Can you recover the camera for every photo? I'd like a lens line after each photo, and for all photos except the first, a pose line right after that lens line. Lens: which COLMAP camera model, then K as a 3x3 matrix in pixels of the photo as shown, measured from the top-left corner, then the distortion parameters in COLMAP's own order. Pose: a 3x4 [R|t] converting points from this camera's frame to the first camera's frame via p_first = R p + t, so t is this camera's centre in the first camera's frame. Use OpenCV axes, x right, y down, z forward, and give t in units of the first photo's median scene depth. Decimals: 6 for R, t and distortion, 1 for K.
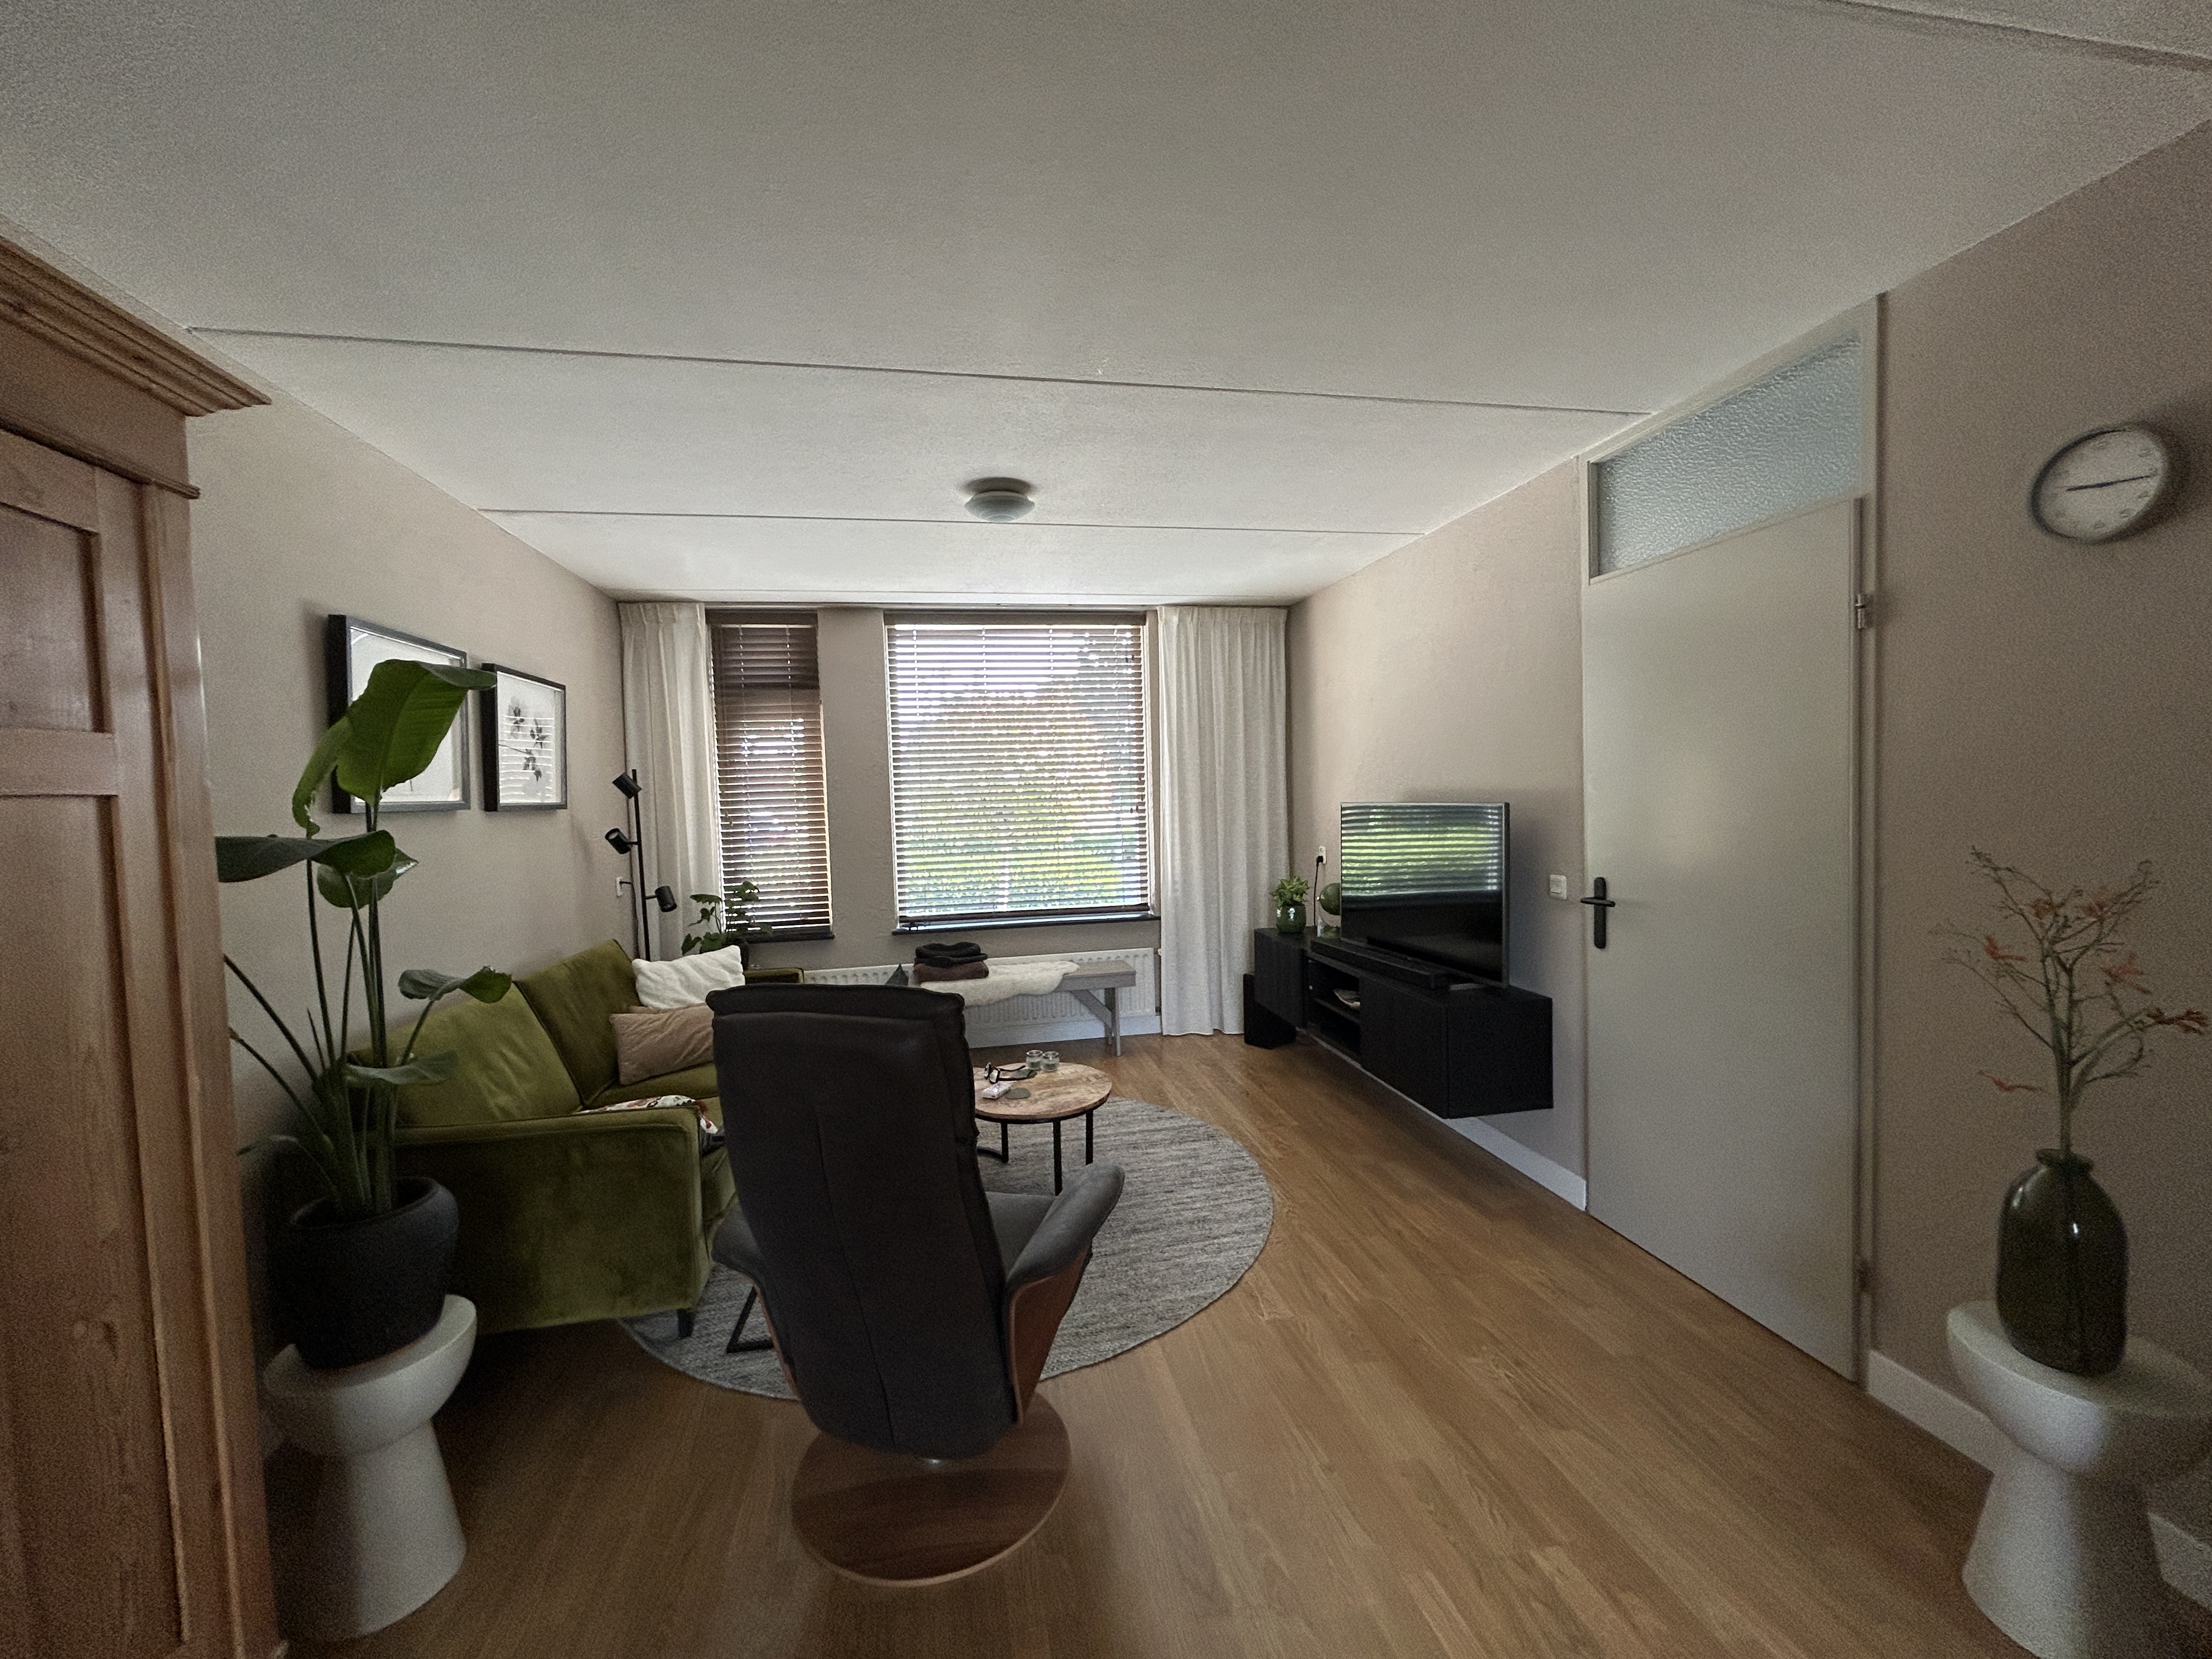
lens RADIAL K [[893.6, 0, 1104.5], [0, 893.6, 831.1], [0, 0, 1]] dist [0.014715, -0.000046]
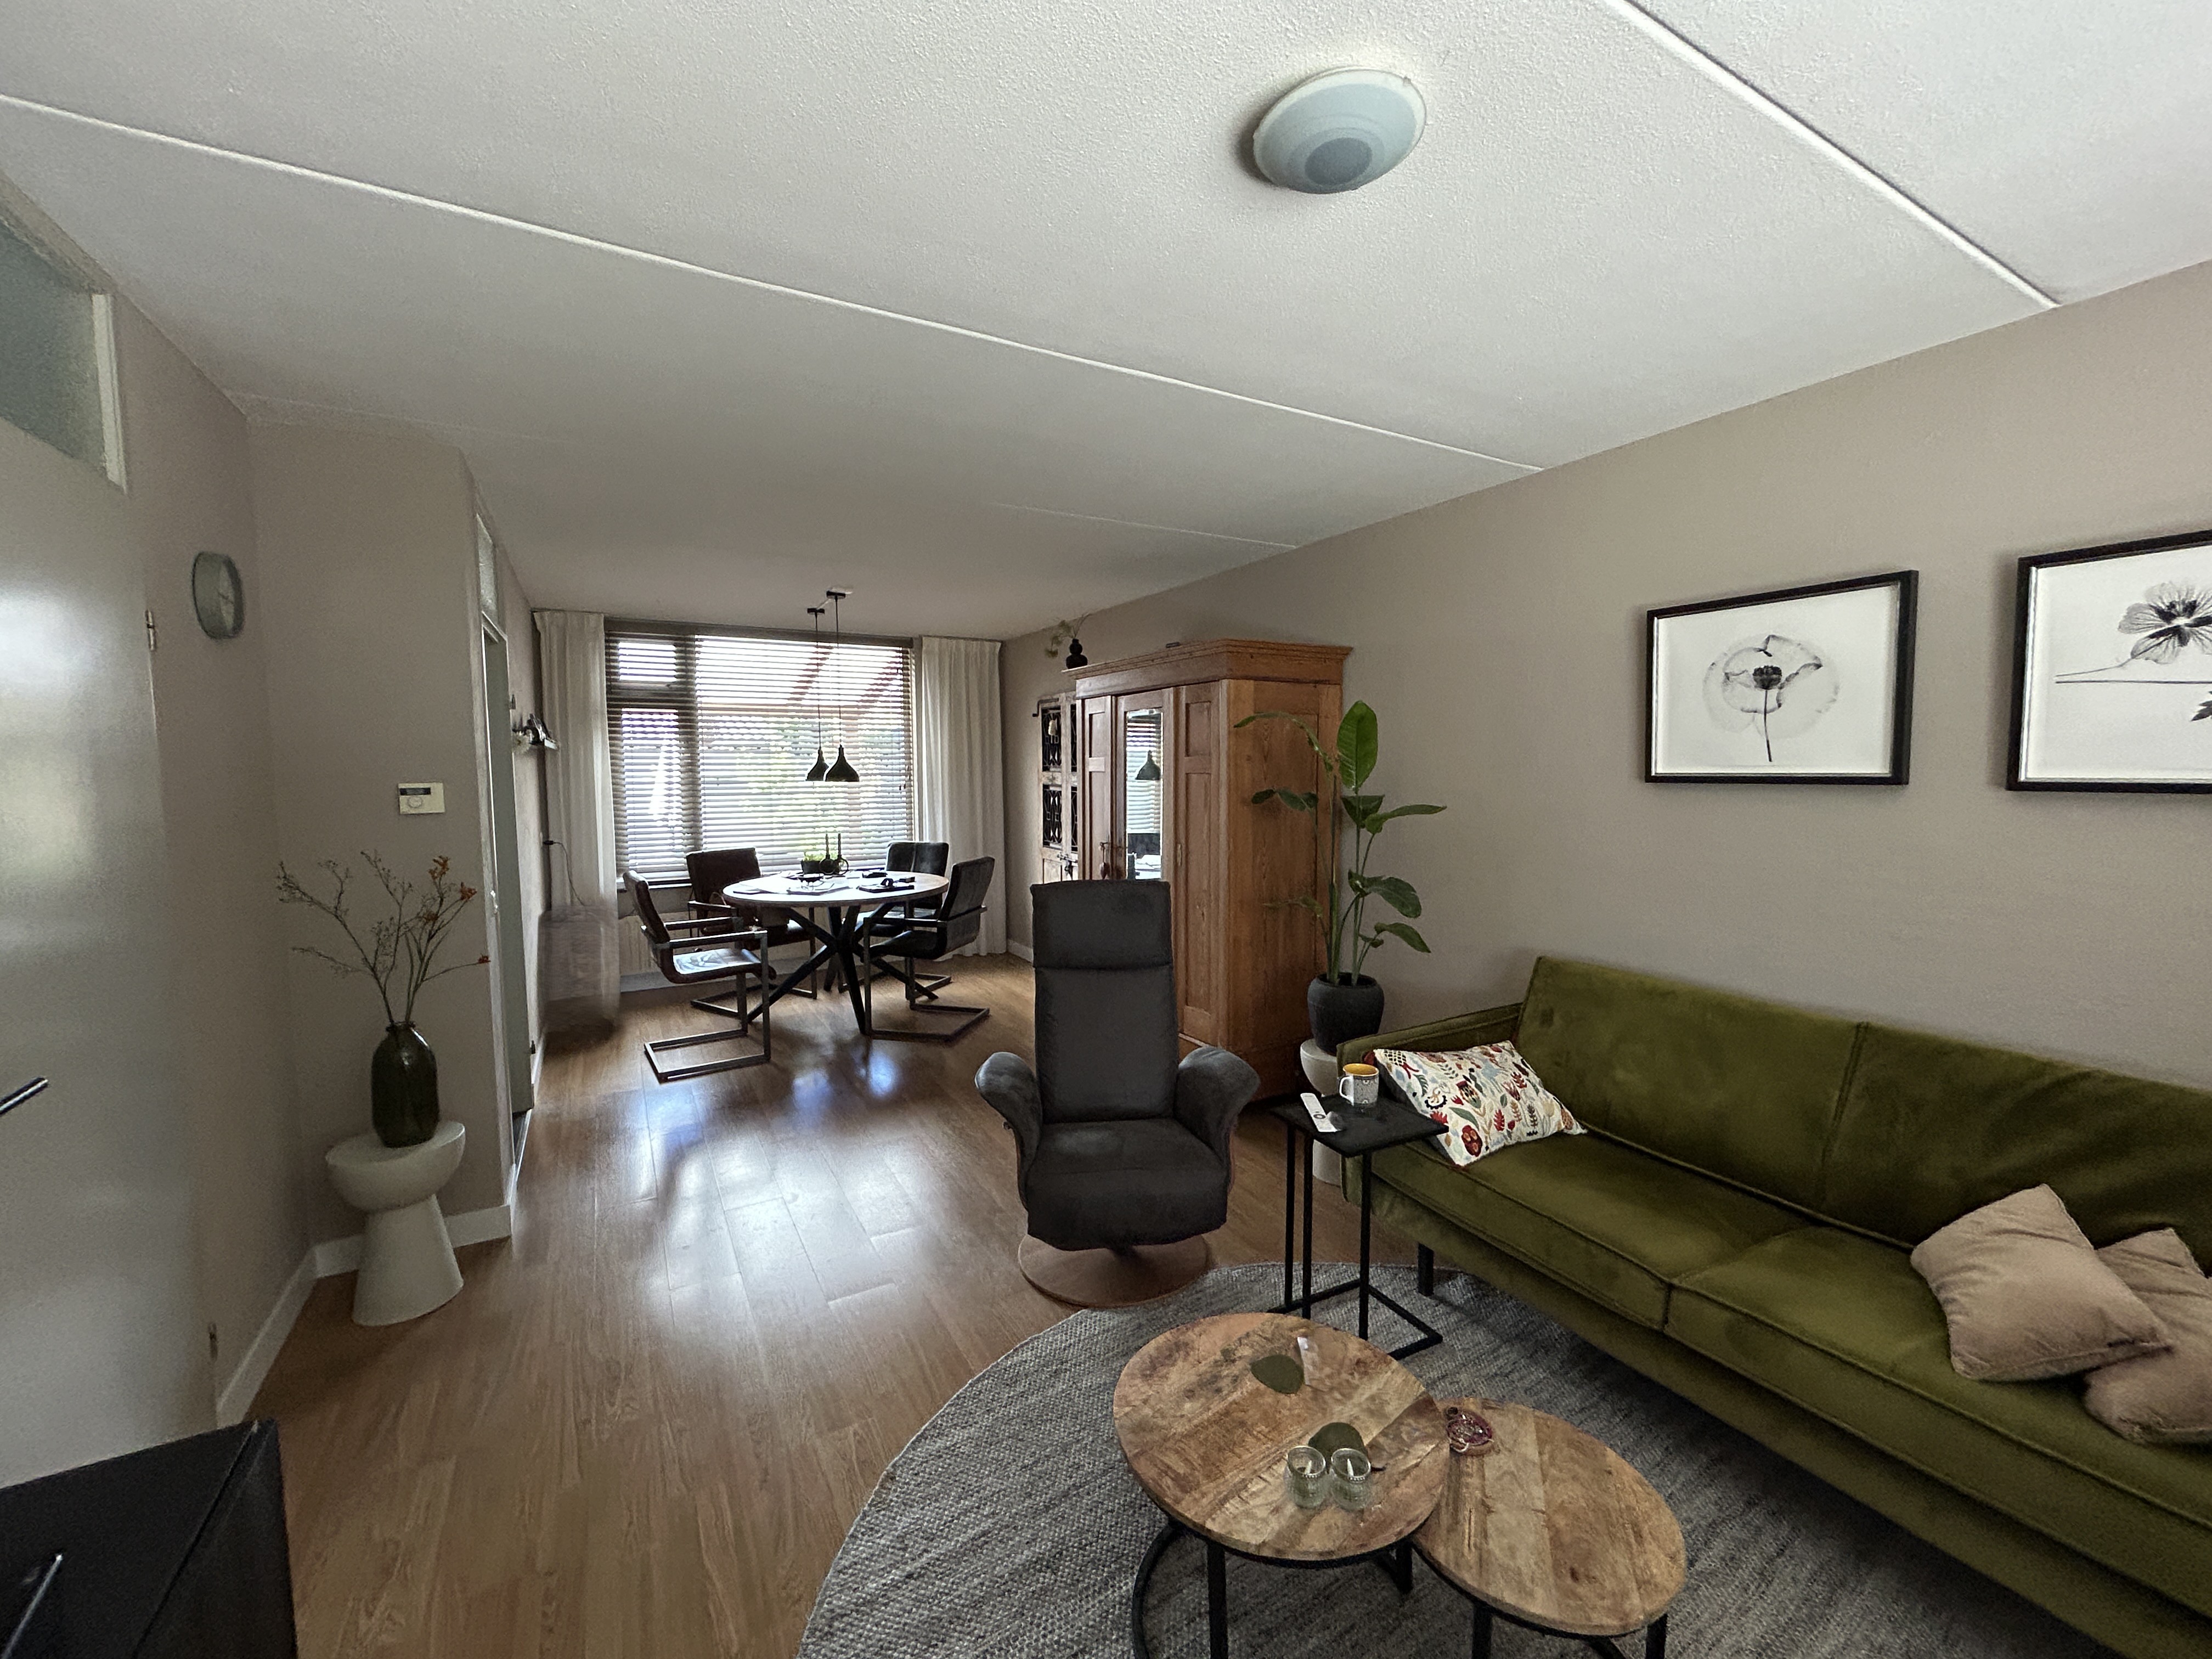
lens RADIAL K [[893.6, 0, 1105.8], [0, 893.6, 826.8], [0, 0, 1]] dist [0.014715, -0.000046]
pose [[-0.946720, 0.056975, -0.316979, 0.156421], [0.018561, 0.992244, 0.122911, -0.097235], [0.321524, 0.110479, -0.940434, 1.496556]]
